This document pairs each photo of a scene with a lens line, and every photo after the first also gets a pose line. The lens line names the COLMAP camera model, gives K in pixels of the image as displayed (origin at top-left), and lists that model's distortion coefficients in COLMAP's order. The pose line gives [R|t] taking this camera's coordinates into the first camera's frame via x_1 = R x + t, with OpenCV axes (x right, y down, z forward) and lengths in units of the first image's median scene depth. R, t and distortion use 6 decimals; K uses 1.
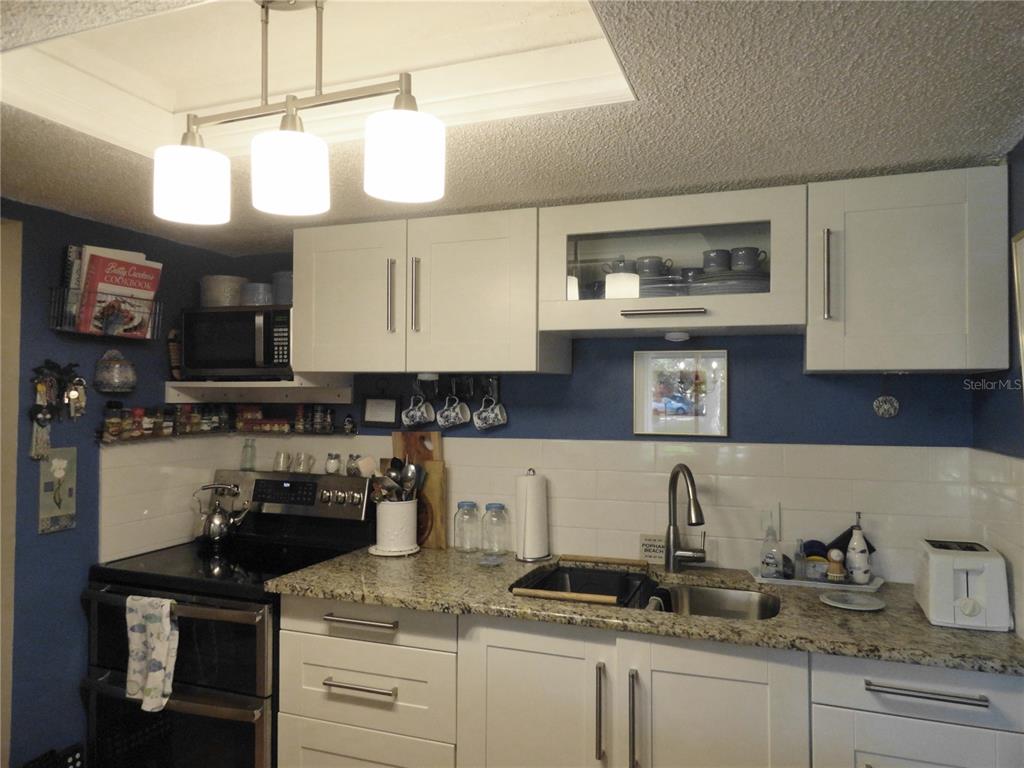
lens RADIAL K [[704.9, 0, 512.0], [0, 704.9, 384.0], [0, 0, 1]] dist [-0.000758, 0.004012]
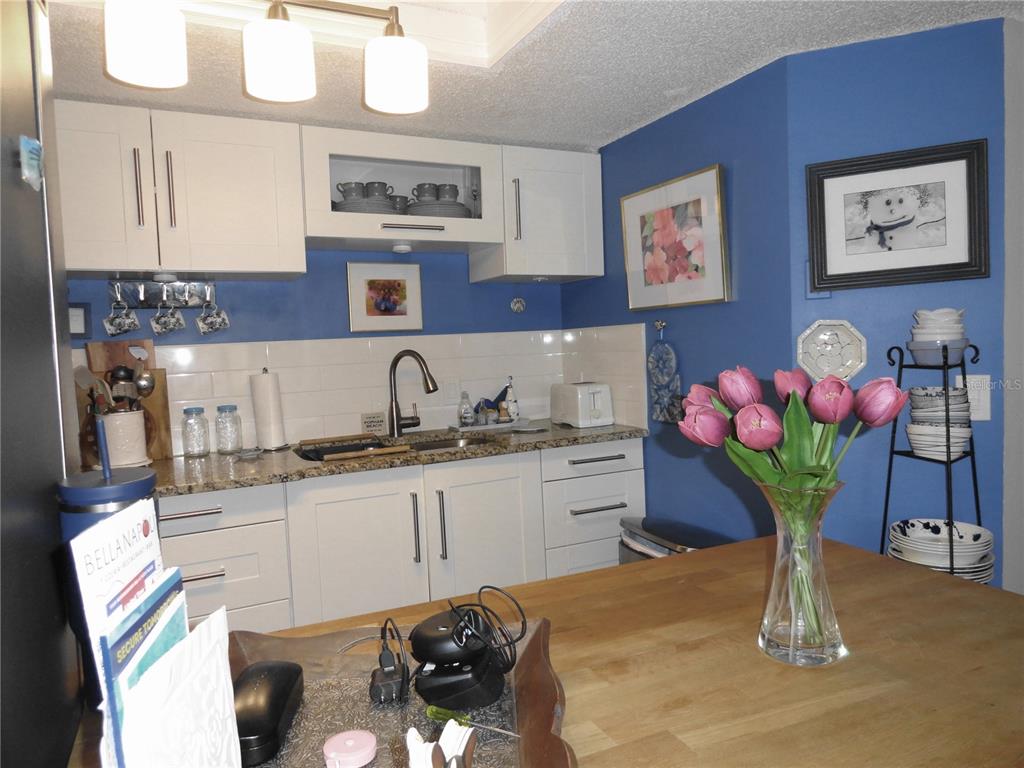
lens RADIAL K [[704.9, 0, 512.0], [0, 704.9, 384.0], [0, 0, 1]] dist [-0.000758, 0.004012]
pose [[0.687288, -0.074560, 0.722549, -0.569124], [0.028626, 0.996725, 0.075623, 0.084817], [-0.725821, -0.031291, 0.687171, -0.022437]]
